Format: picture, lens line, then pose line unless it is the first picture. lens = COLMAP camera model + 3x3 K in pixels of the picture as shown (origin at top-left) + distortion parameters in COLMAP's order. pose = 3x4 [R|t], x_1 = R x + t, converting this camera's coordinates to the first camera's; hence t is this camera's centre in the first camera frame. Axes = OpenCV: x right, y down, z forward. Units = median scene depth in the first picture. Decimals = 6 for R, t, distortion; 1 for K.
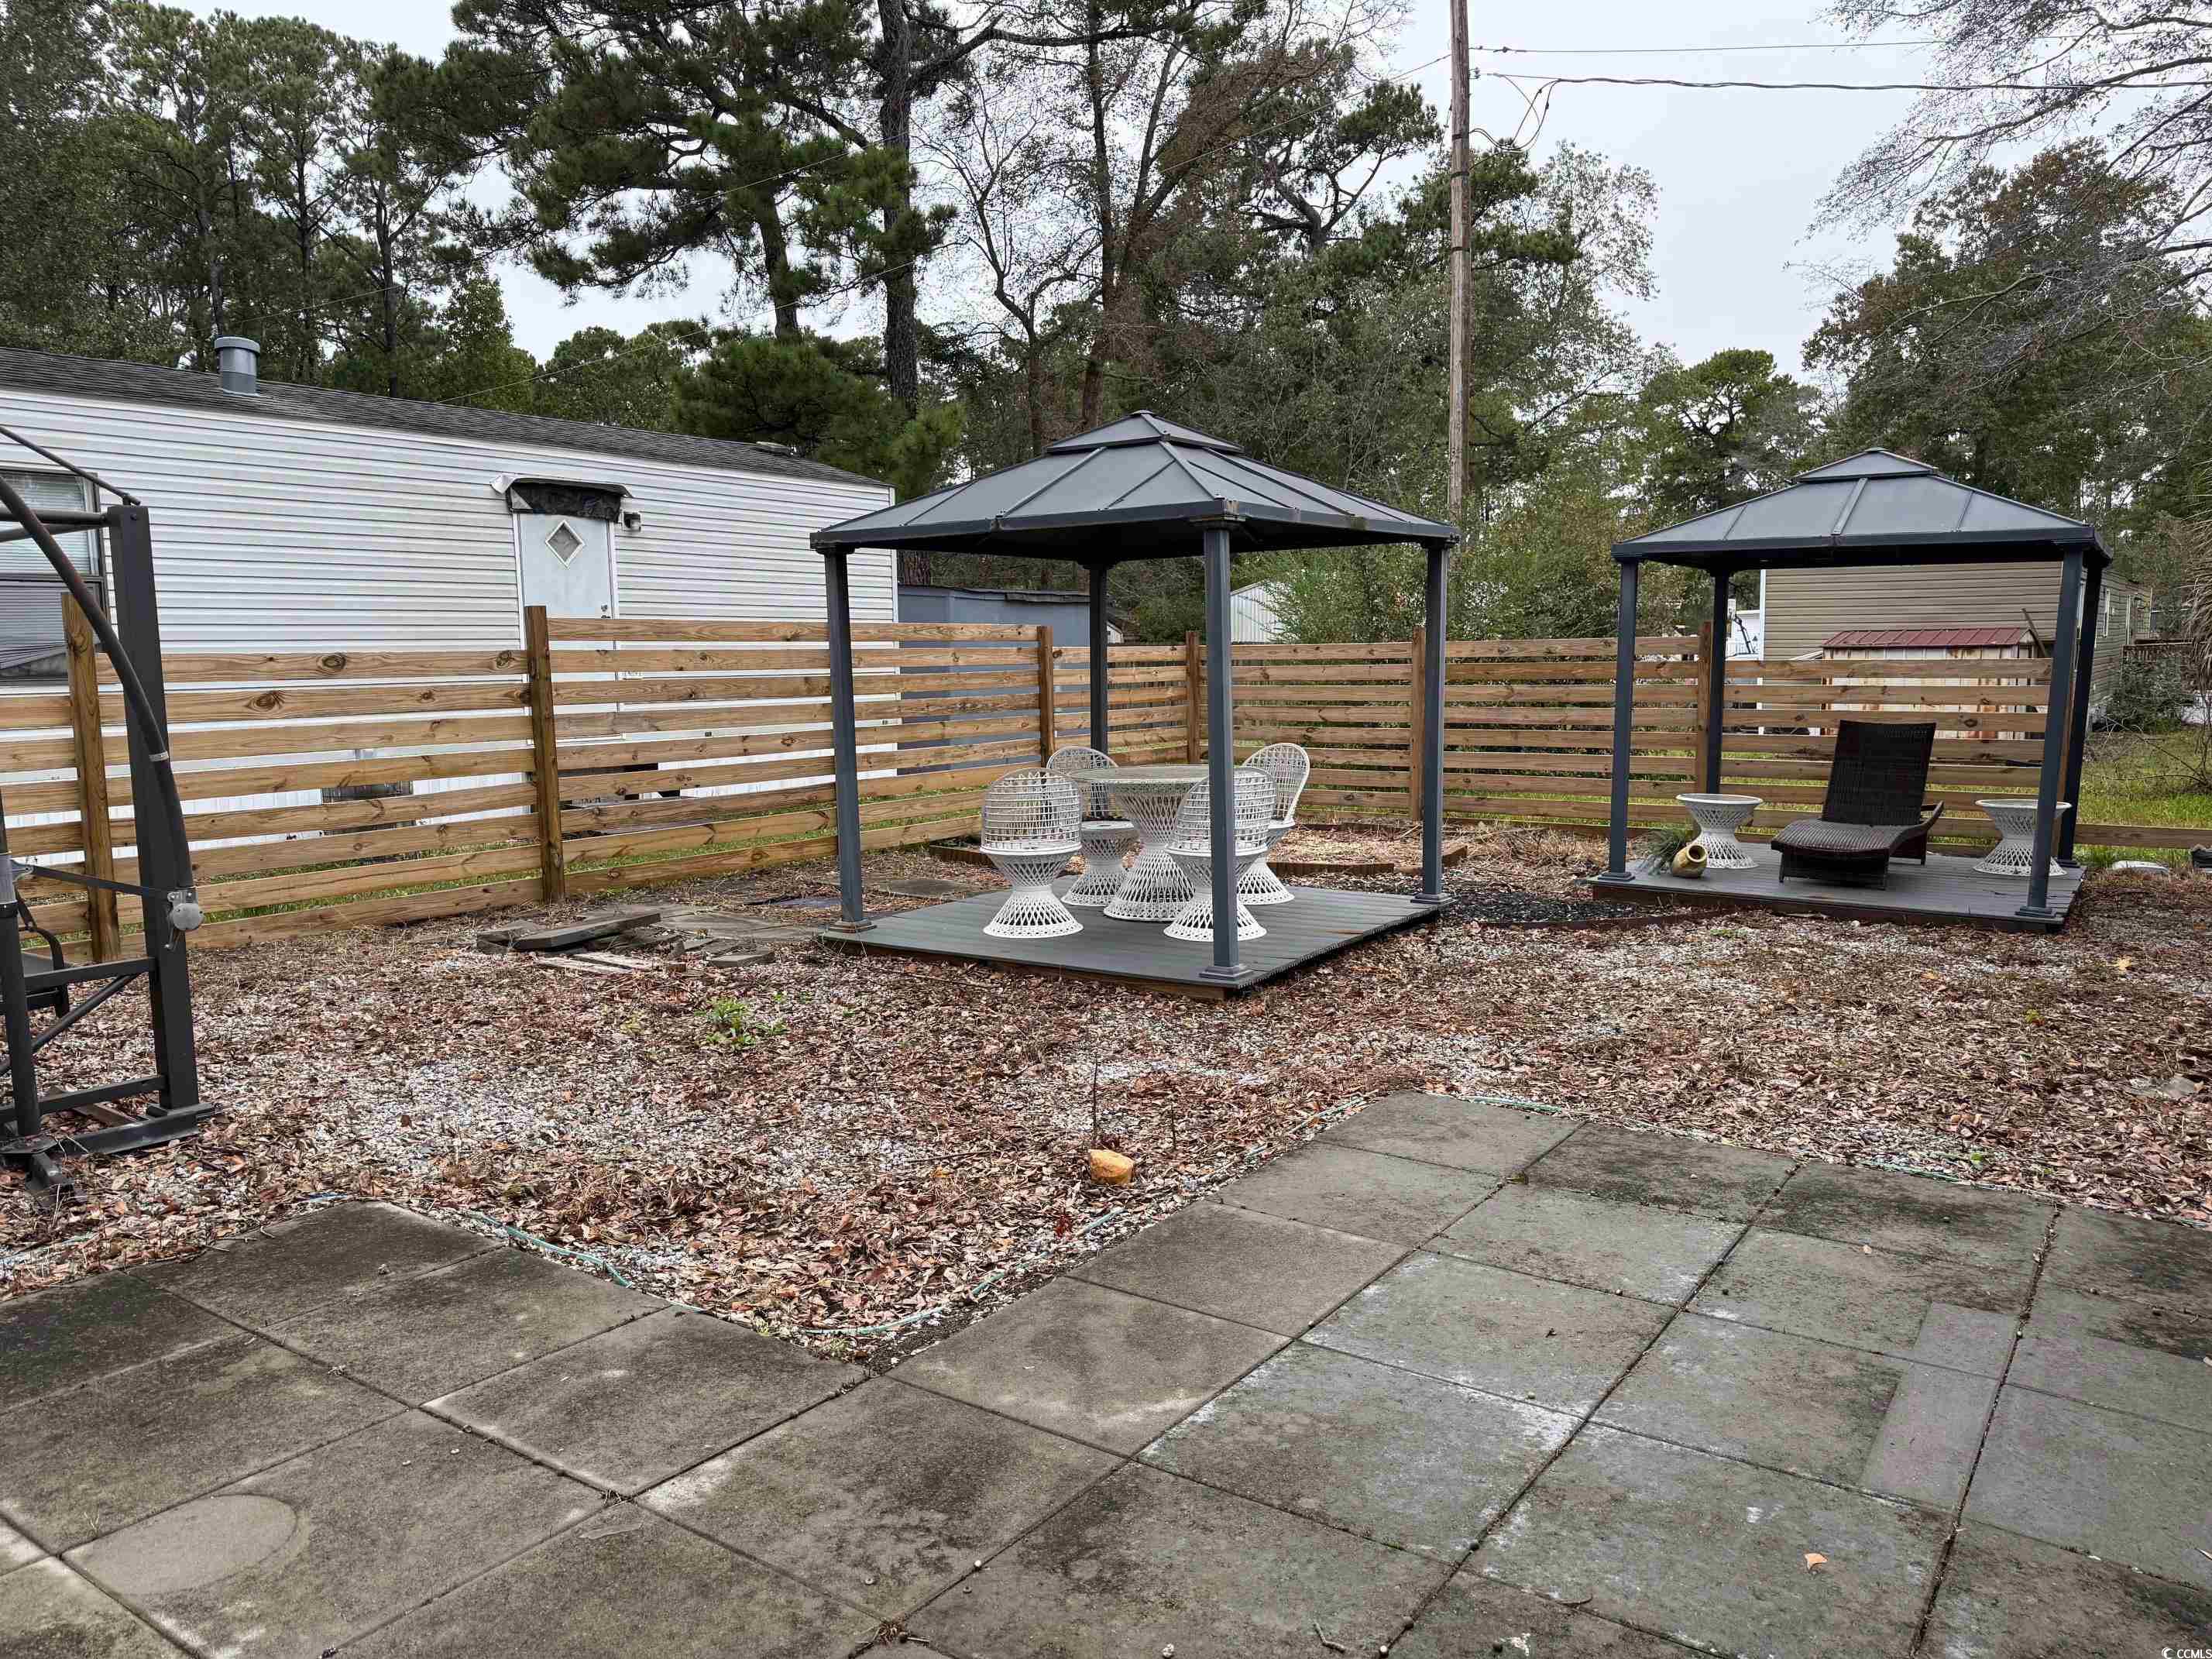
lens RADIAL K [[1561.8, 0, 1102.6], [0, 1561.8, 831.5], [0, 0, 1]] dist [0.049837, -0.054242]
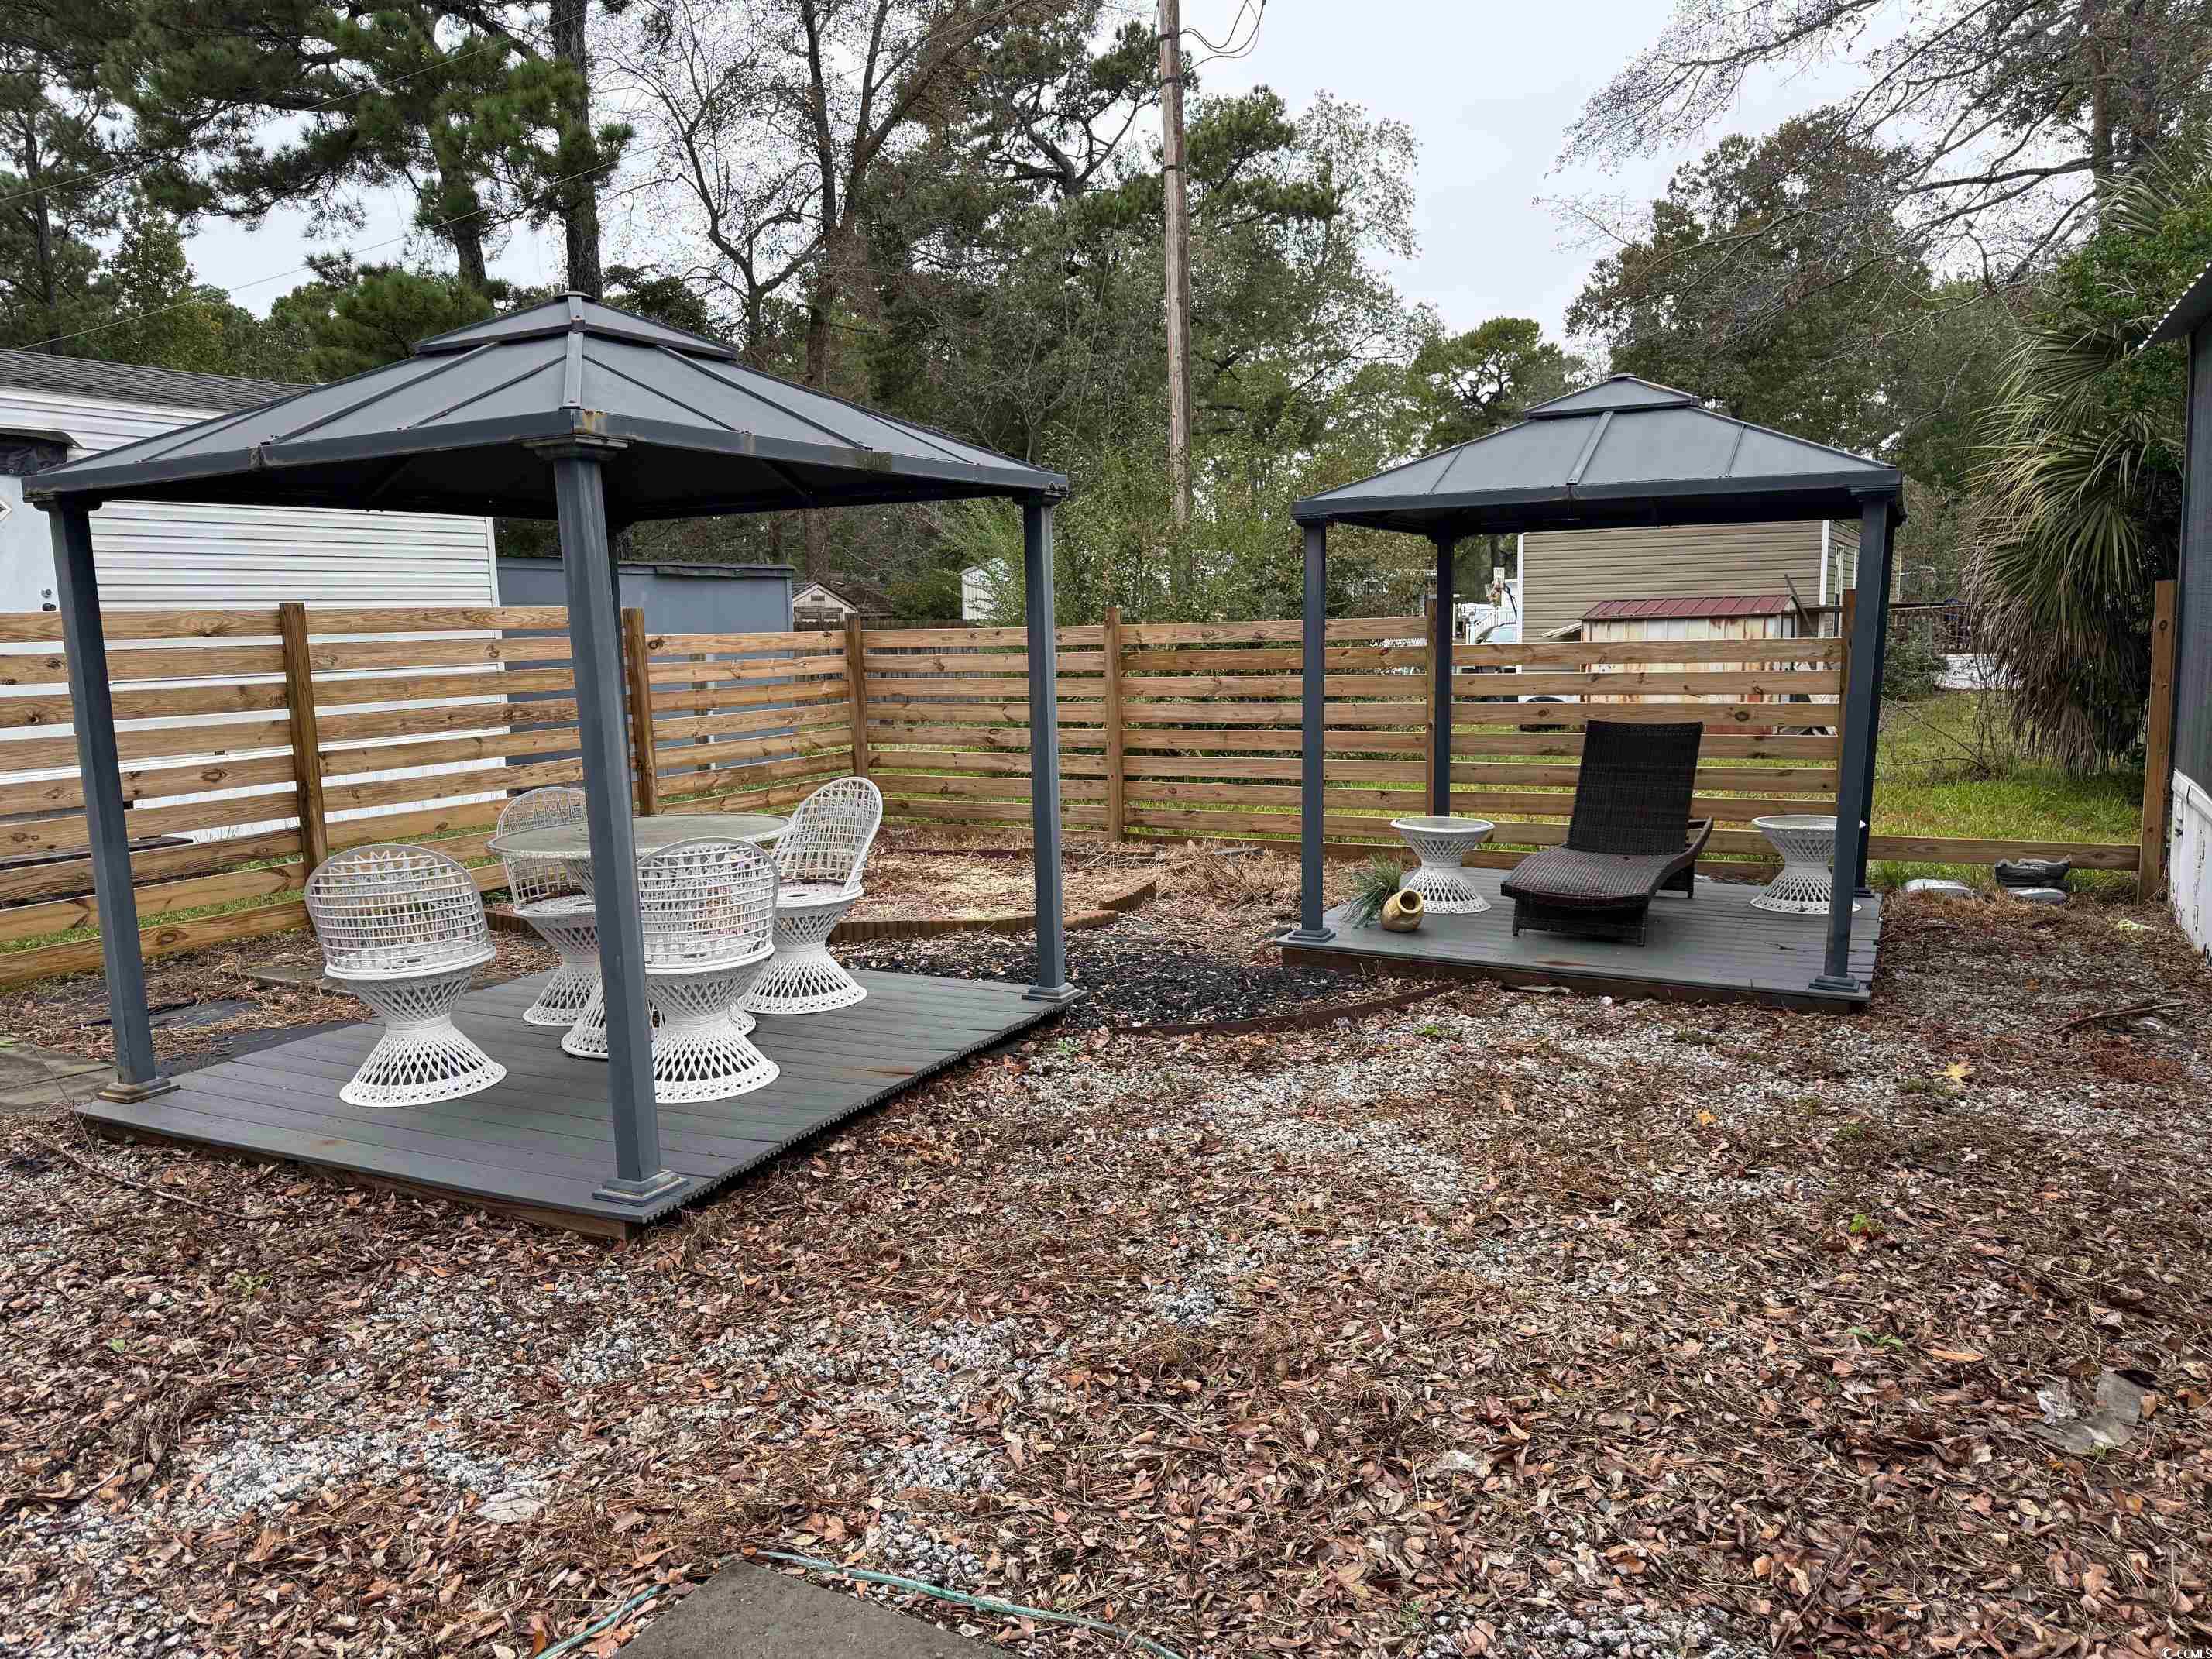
lens RADIAL K [[1561.8, 0, 1092.5], [0, 1561.8, 830.2], [0, 0, 1]] dist [0.049837, -0.054242]
pose [[0.992740, -0.029639, 0.116568, 0.084735], [0.027677, 0.999447, 0.018414, -0.025250], [-0.117049, -0.015054, 0.993012, 0.162692]]
